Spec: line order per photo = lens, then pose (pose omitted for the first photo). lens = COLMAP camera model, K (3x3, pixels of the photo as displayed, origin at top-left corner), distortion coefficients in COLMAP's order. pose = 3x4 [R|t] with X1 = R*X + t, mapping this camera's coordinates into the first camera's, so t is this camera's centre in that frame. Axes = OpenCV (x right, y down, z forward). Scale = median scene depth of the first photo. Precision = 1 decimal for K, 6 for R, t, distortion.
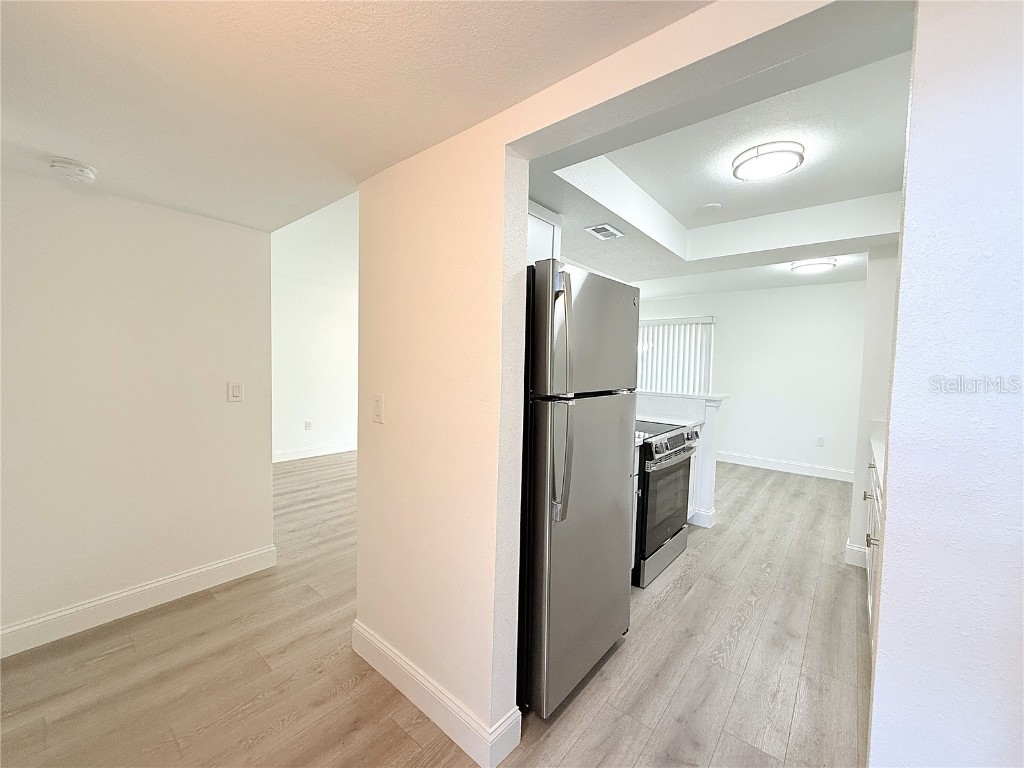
lens RADIAL K [[395.2, 0, 506.9], [0, 395.2, 391.3], [0, 0, 1]] dist [0.000086, -0.000654]
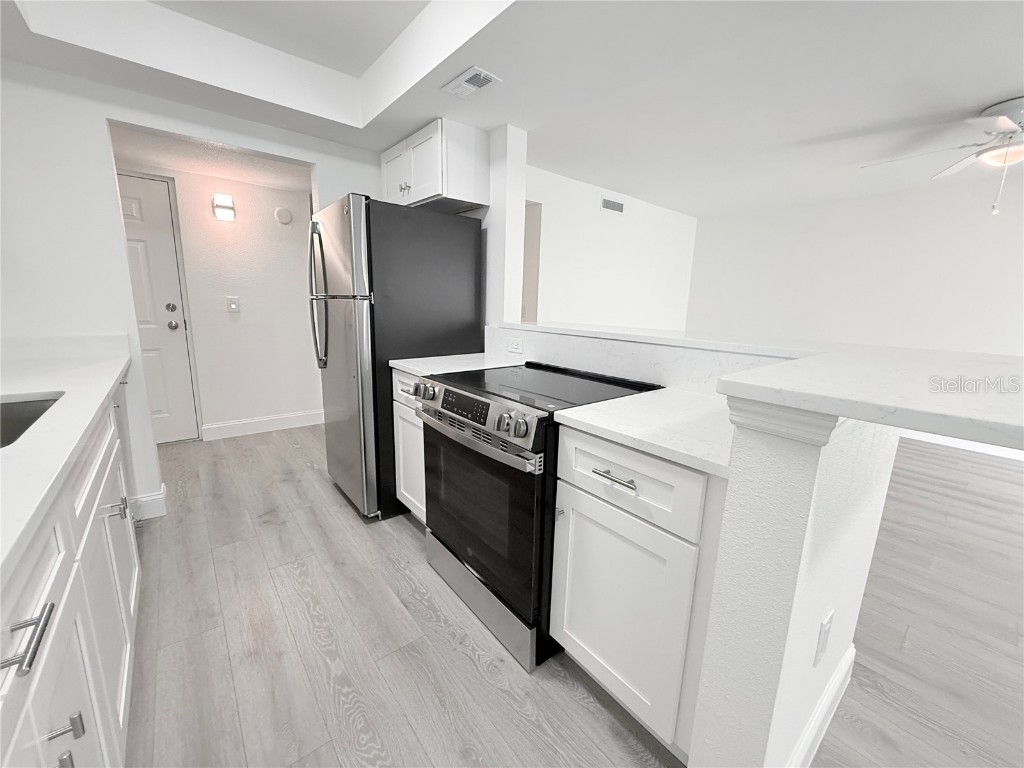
lens RADIAL K [[395.2, 0, 492.5], [0, 395.2, 378.1], [0, 0, 1]] dist [0.000086, -0.000654]
pose [[-0.175608, 0.159822, -0.971400, 1.182755], [-0.096172, 0.979229, 0.178496, 0.000158], [0.979751, 0.124767, -0.156591, 1.397741]]
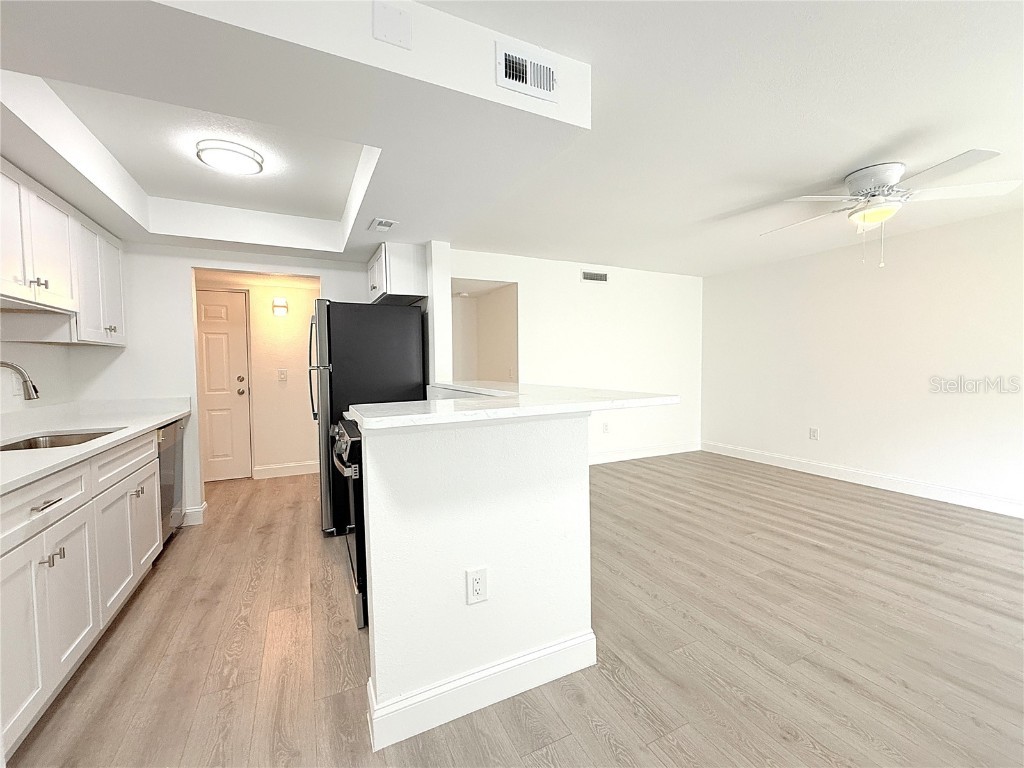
lens RADIAL K [[395.2, 0, 483.5], [0, 395.2, 381.3], [0, 0, 1]] dist [0.000086, -0.000654]
pose [[-0.390802, 0.020761, -0.920240, 1.319118], [-0.058138, 0.997193, 0.047187, -0.039271], [0.918637, 0.071942, -0.388498, 1.952765]]
